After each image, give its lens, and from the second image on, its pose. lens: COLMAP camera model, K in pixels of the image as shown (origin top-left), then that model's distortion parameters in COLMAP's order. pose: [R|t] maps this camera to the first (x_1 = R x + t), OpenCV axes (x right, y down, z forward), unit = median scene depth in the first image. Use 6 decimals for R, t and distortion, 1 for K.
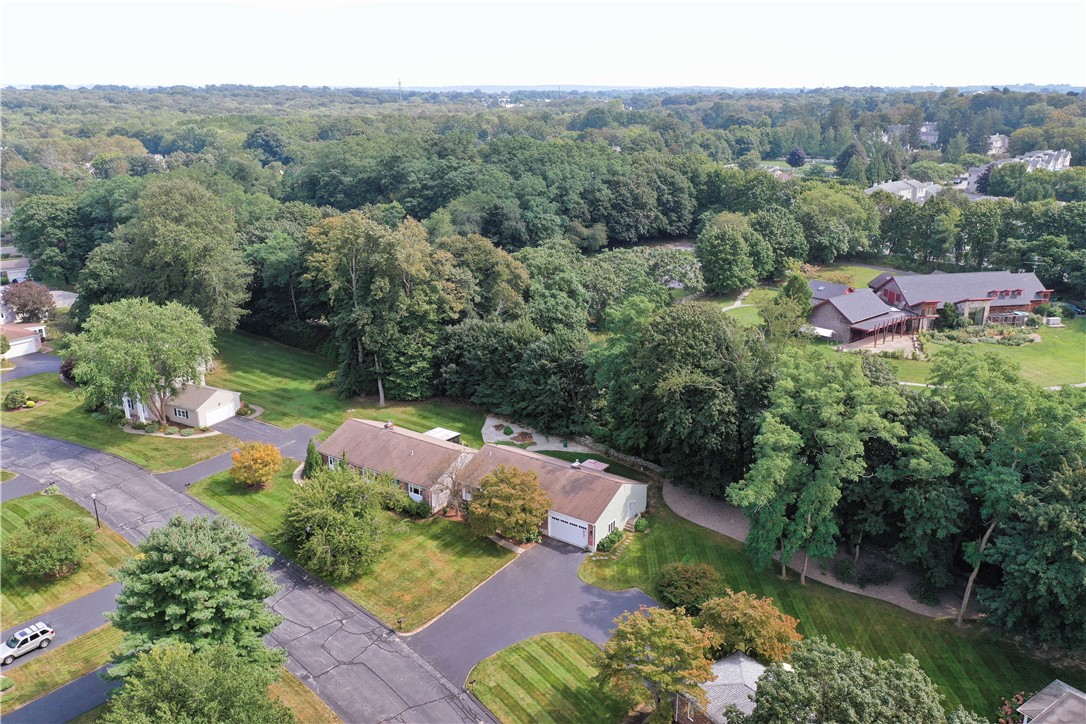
lens RADIAL K [[862.4, 0, 543.0], [0, 862.4, 362.0], [0, 0, 1]] dist [0.007474, 0.005898]
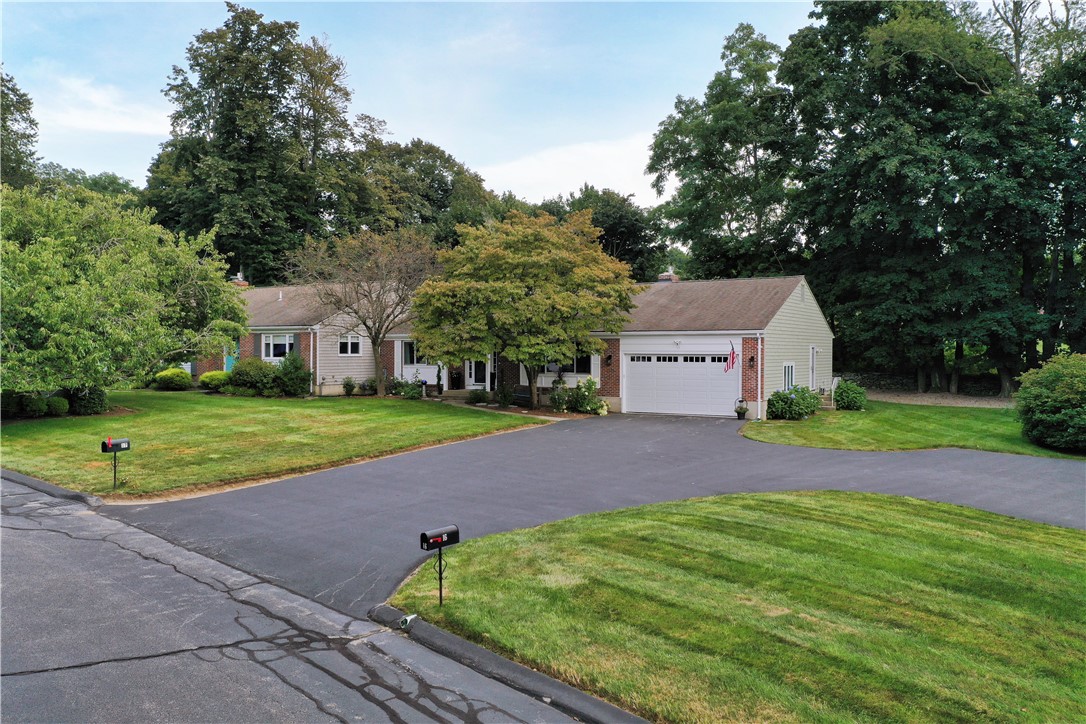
lens RADIAL K [[862.4, 0, 543.0], [0, 862.4, 362.0], [0, 0, 1]] dist [0.007474, 0.005898]
pose [[0.996994, 0.008464, 0.077016, -0.058073], [0.014388, 0.956503, -0.291366, 0.295545], [-0.076132, 0.291599, 0.953506, 0.646867]]
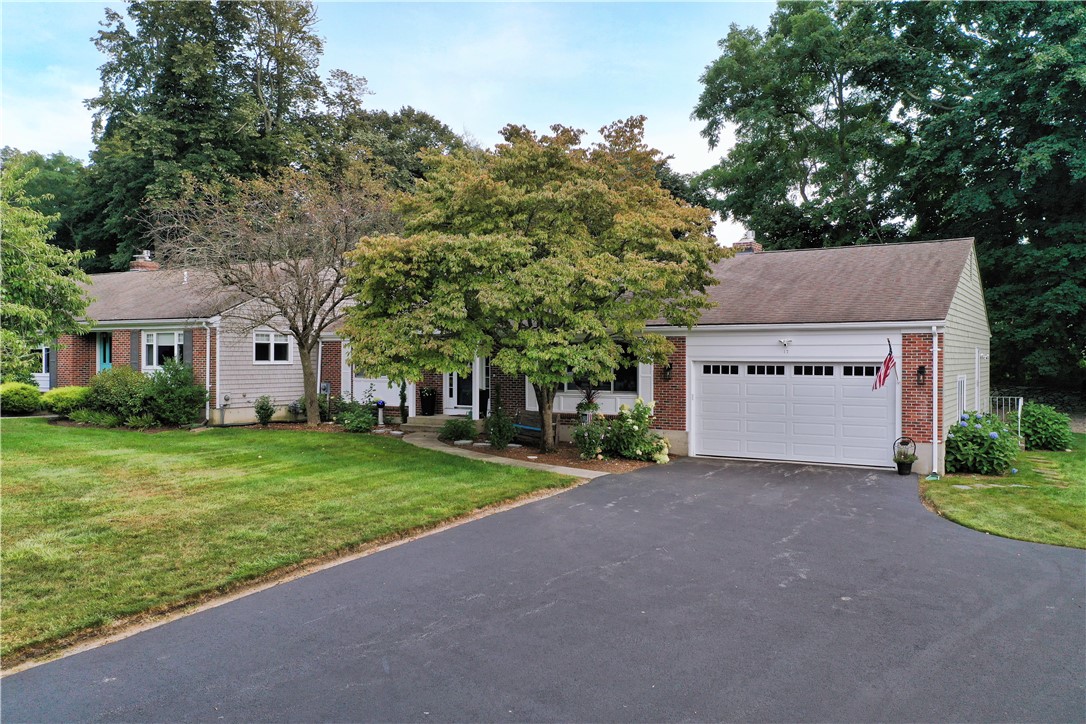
lens RADIAL K [[862.4, 0, 543.0], [0, 862.4, 362.0], [0, 0, 1]] dist [0.007474, 0.005898]
pose [[0.997809, 0.008838, 0.065568, -0.049316], [0.011056, 0.954826, -0.296960, 0.251049], [-0.065230, 0.297034, 0.952636, 0.785618]]
